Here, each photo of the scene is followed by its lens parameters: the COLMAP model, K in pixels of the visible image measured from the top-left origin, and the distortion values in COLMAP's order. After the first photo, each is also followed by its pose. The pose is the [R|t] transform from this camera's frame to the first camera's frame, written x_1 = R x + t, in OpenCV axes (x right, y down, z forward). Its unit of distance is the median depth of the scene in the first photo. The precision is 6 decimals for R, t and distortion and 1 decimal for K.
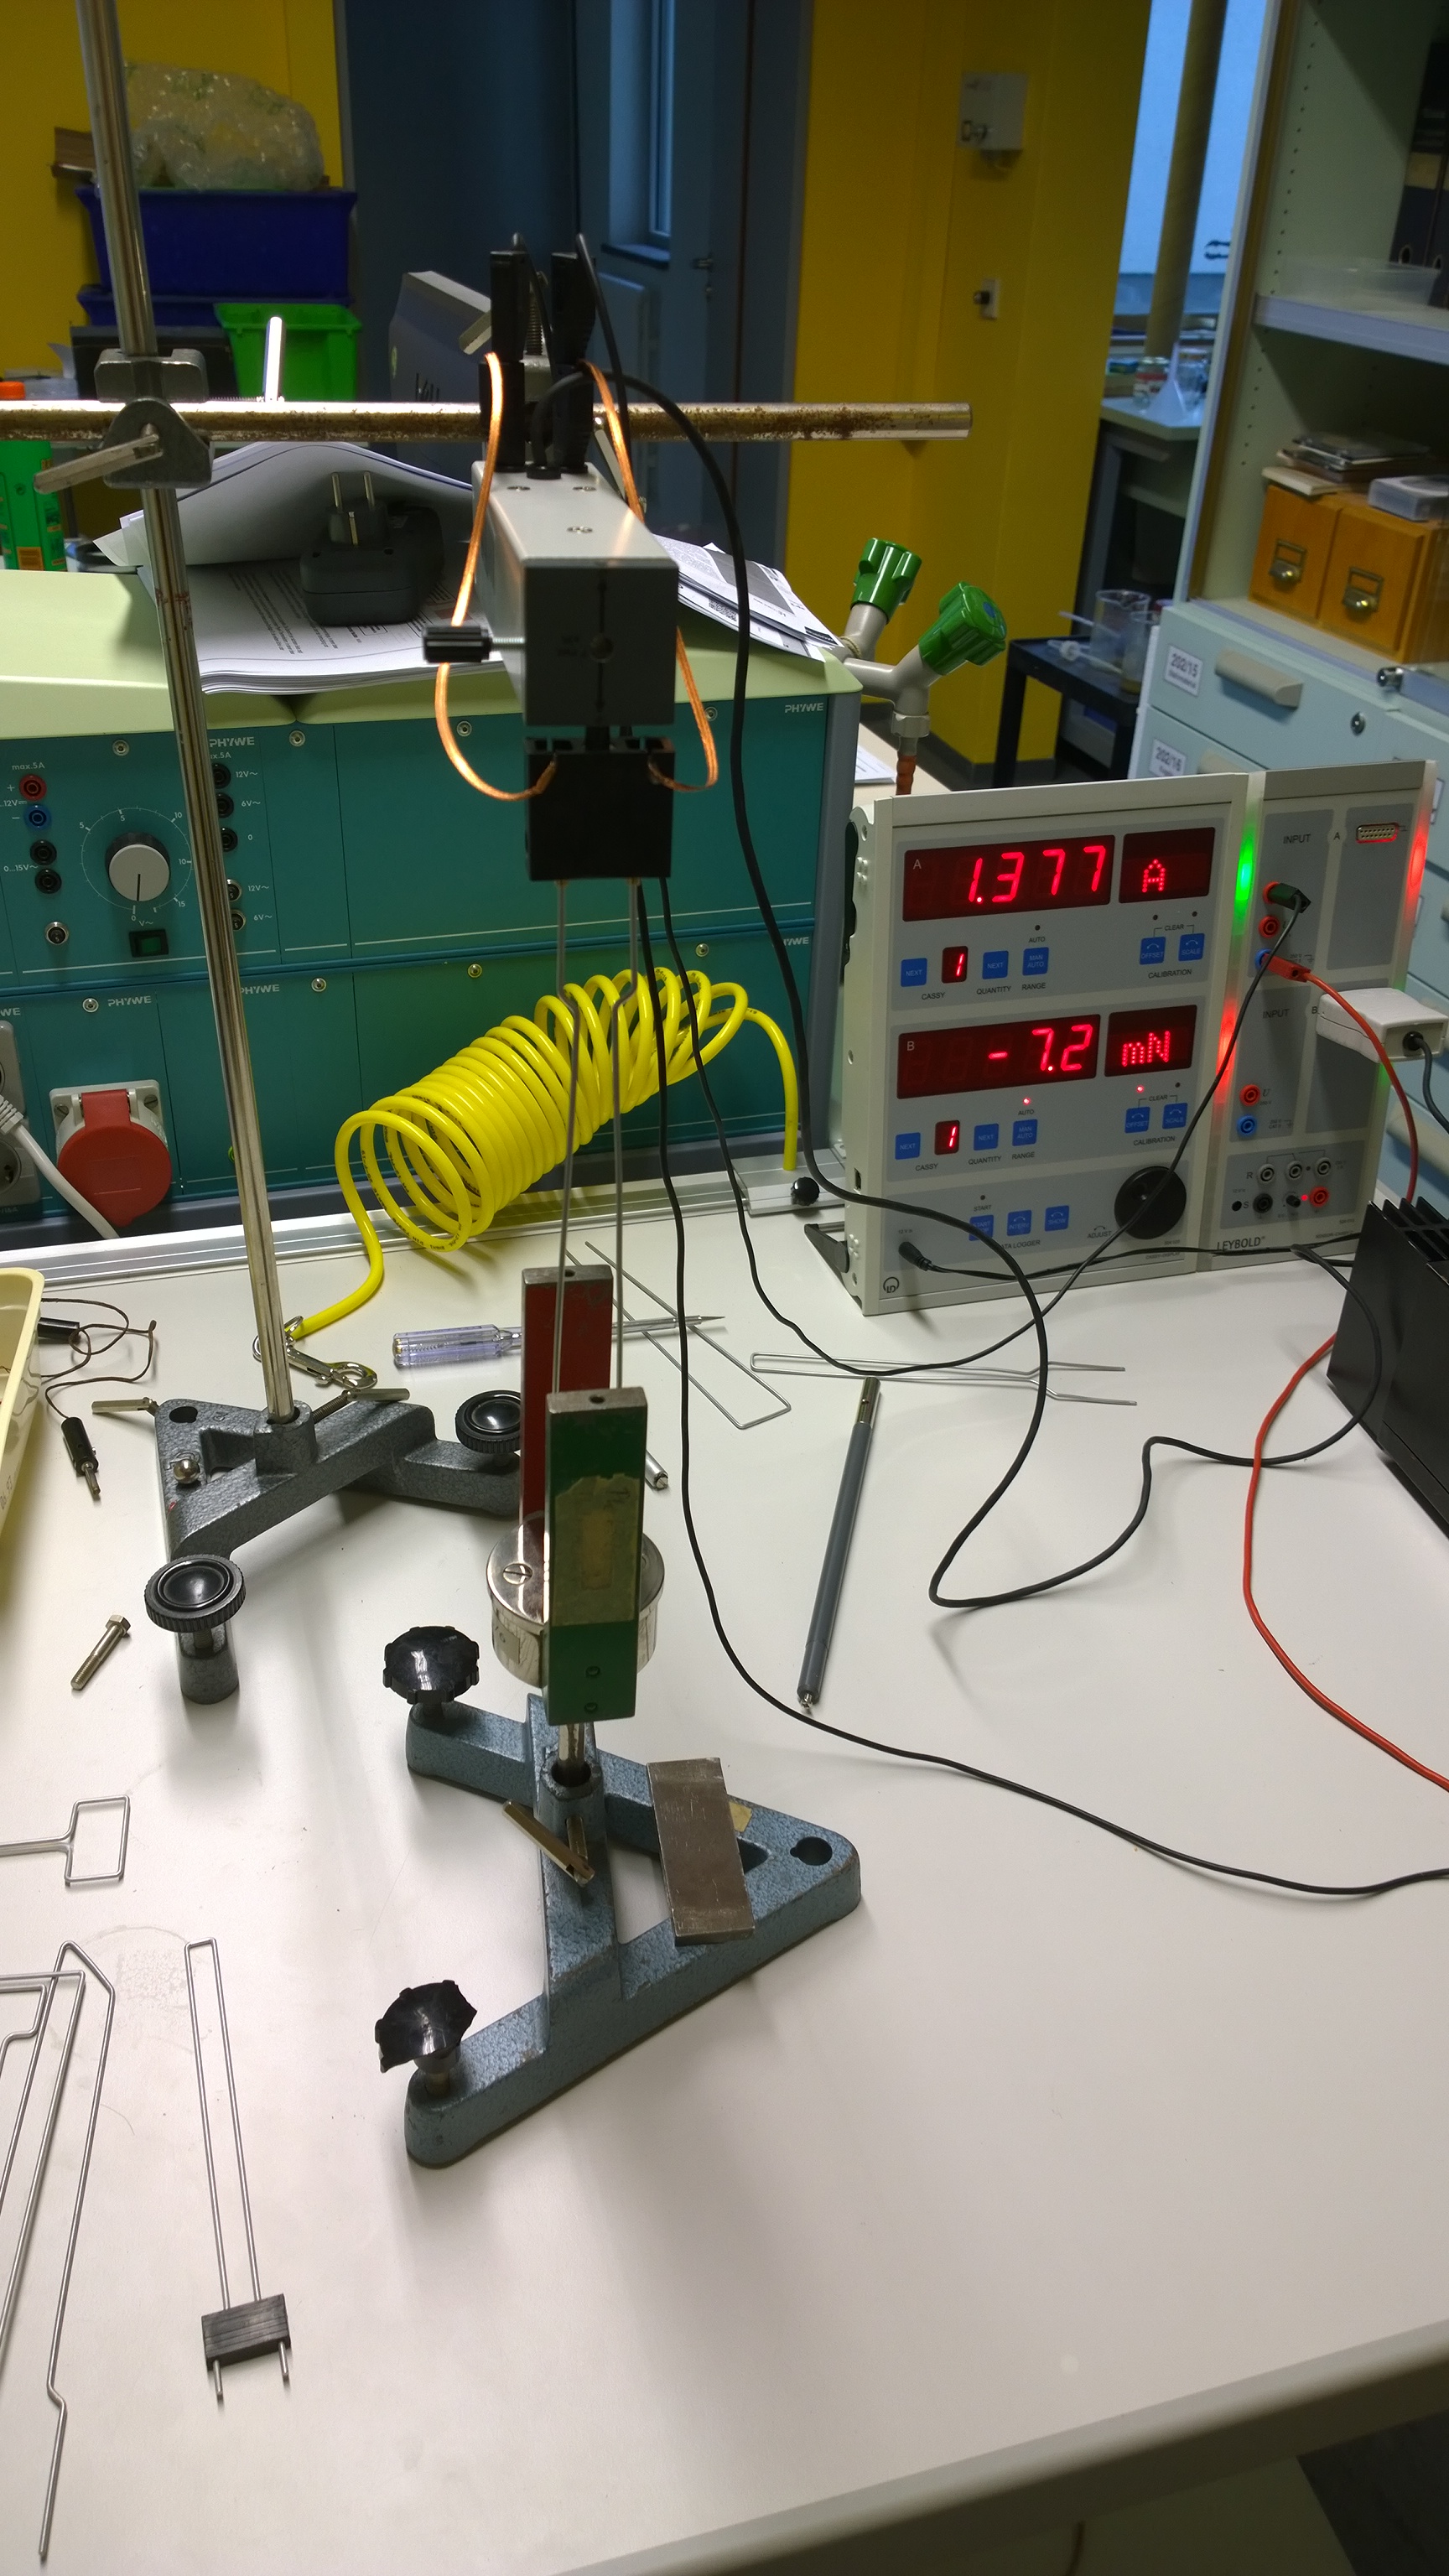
lens RADIAL K [[1857.5, 0, 670.6], [0, 1857.5, 1263.1], [0, 0, 1]] dist [0.077448, -0.097303]
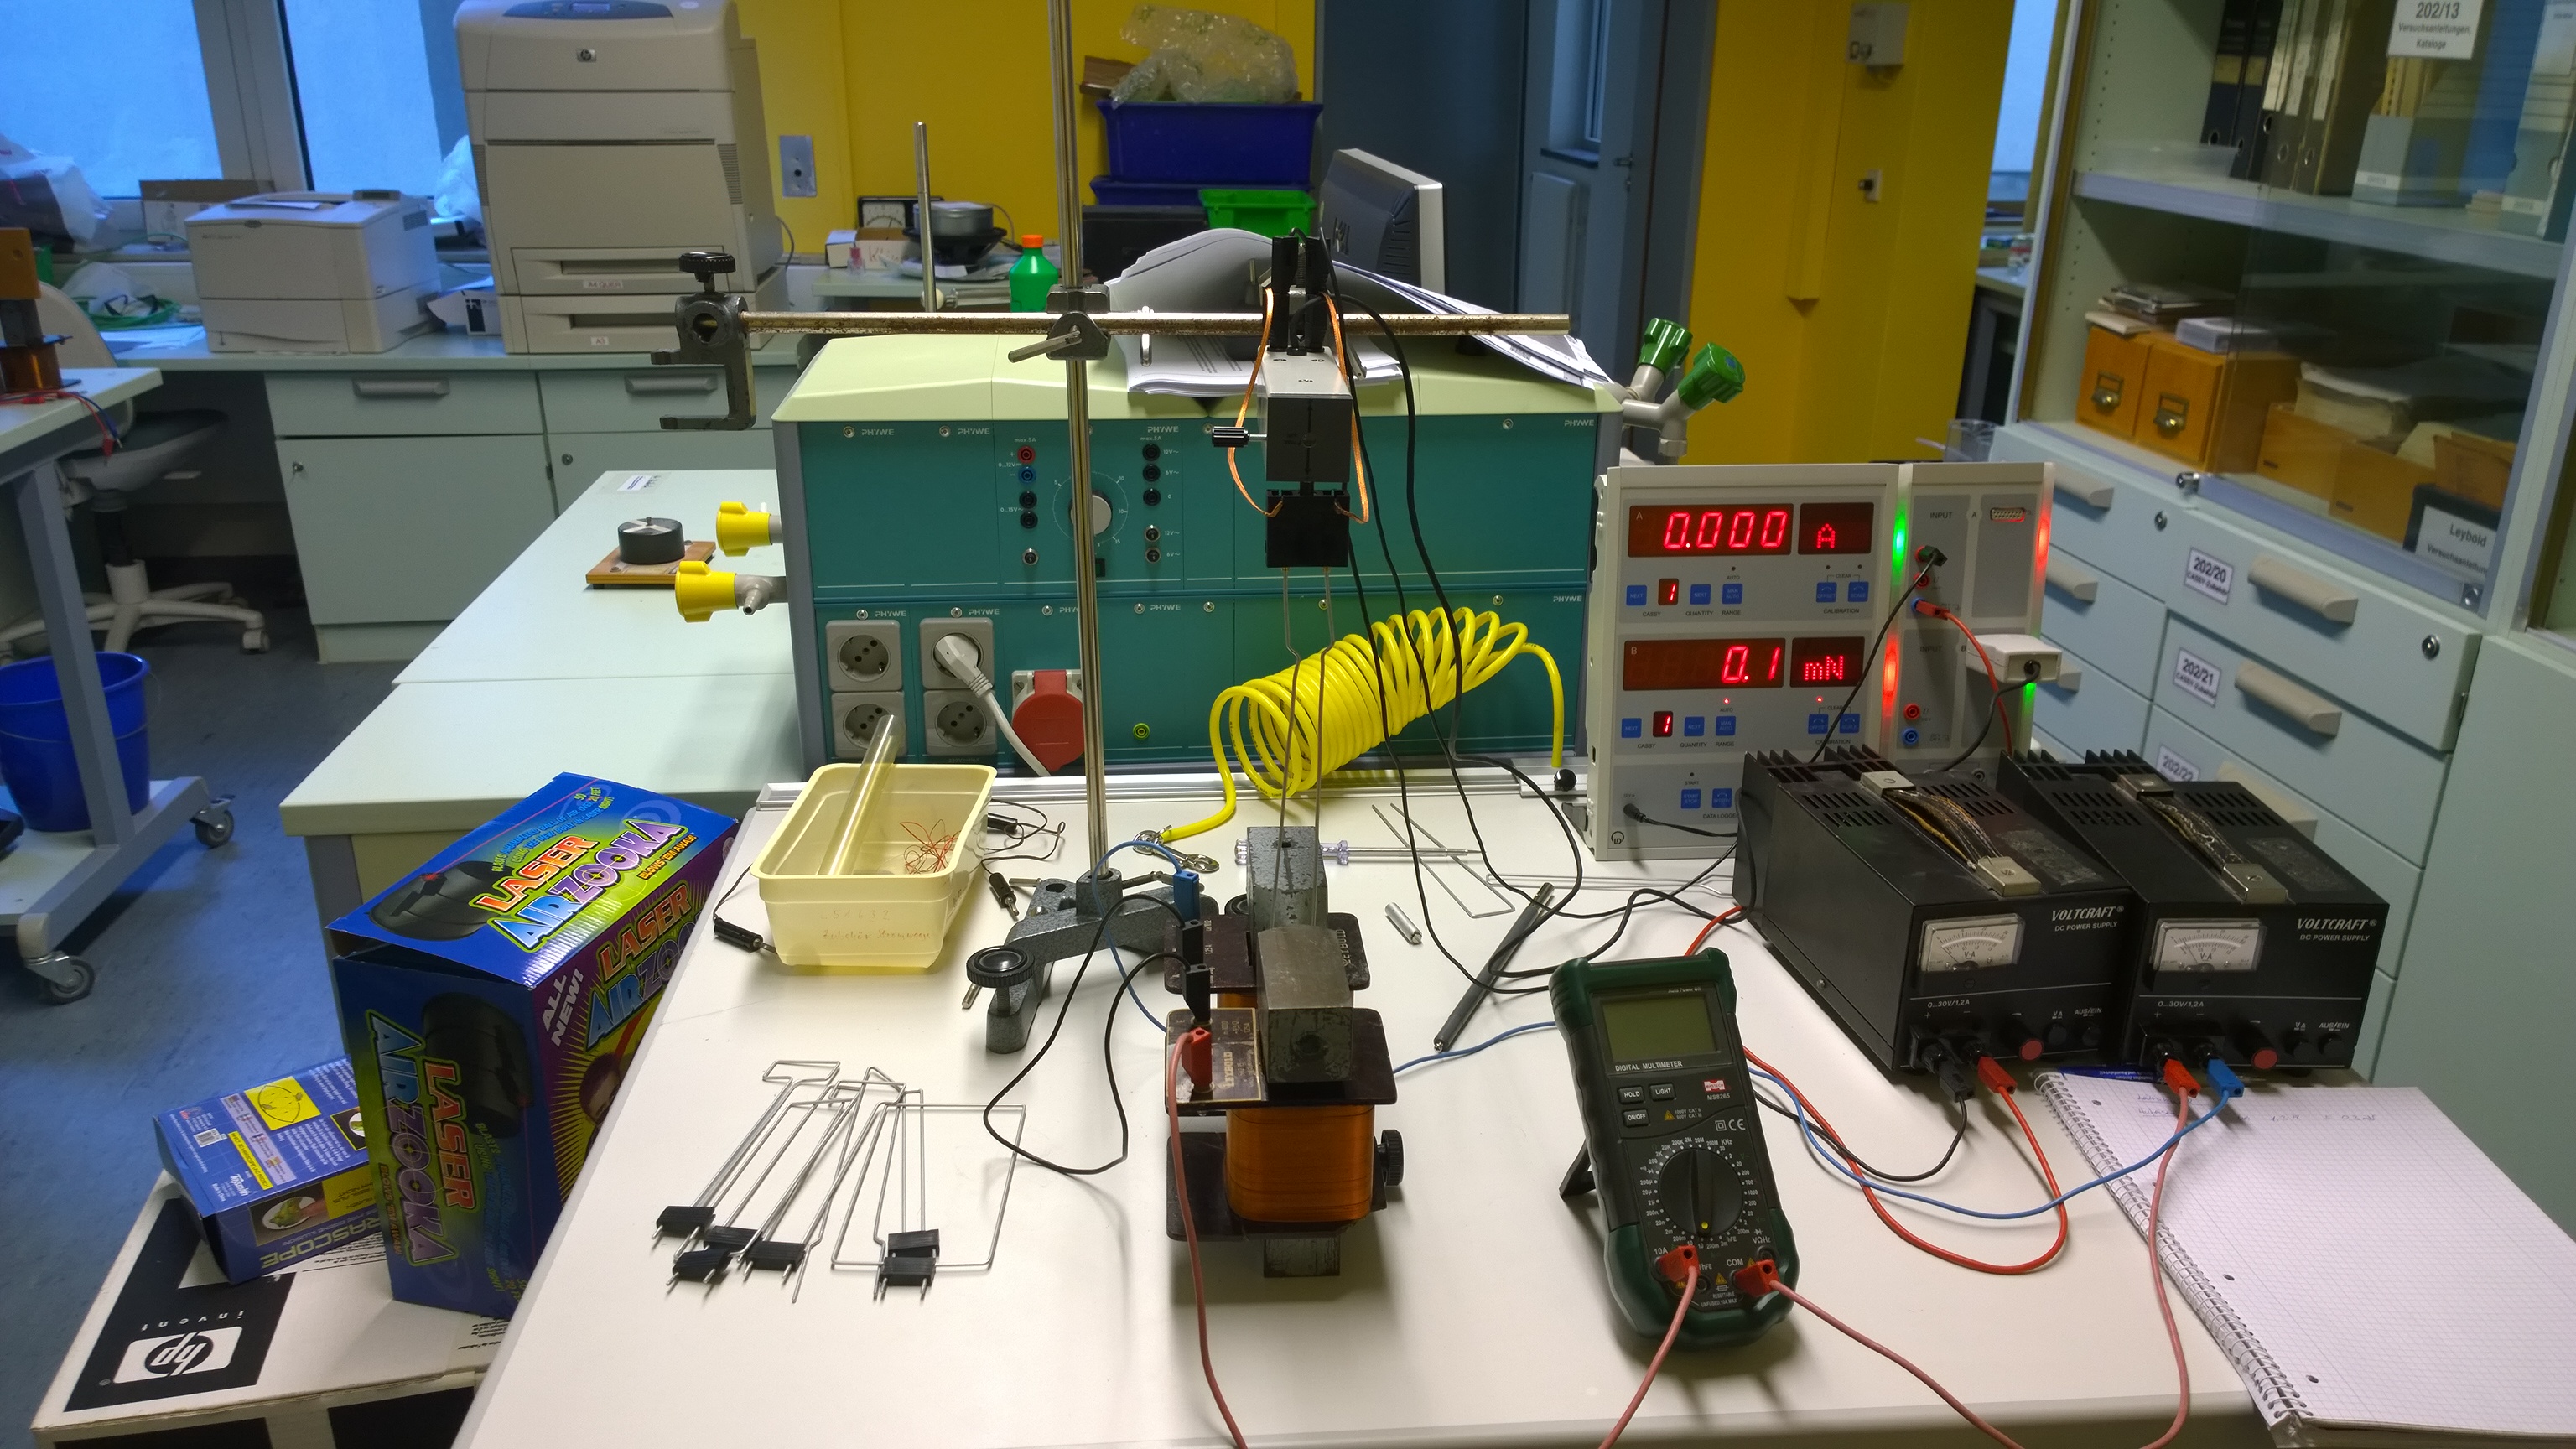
lens RADIAL K [[1871.6, 0, 1288.0], [0, 1871.6, 724.5], [0, 0, 1]] dist [0.076950, -0.077261]
pose [[0.985334, 0.048958, -0.163462, 0.097851], [-0.081070, 0.977250, -0.195985, 0.200547], [0.150149, 0.206363, 0.966887, -0.301444]]
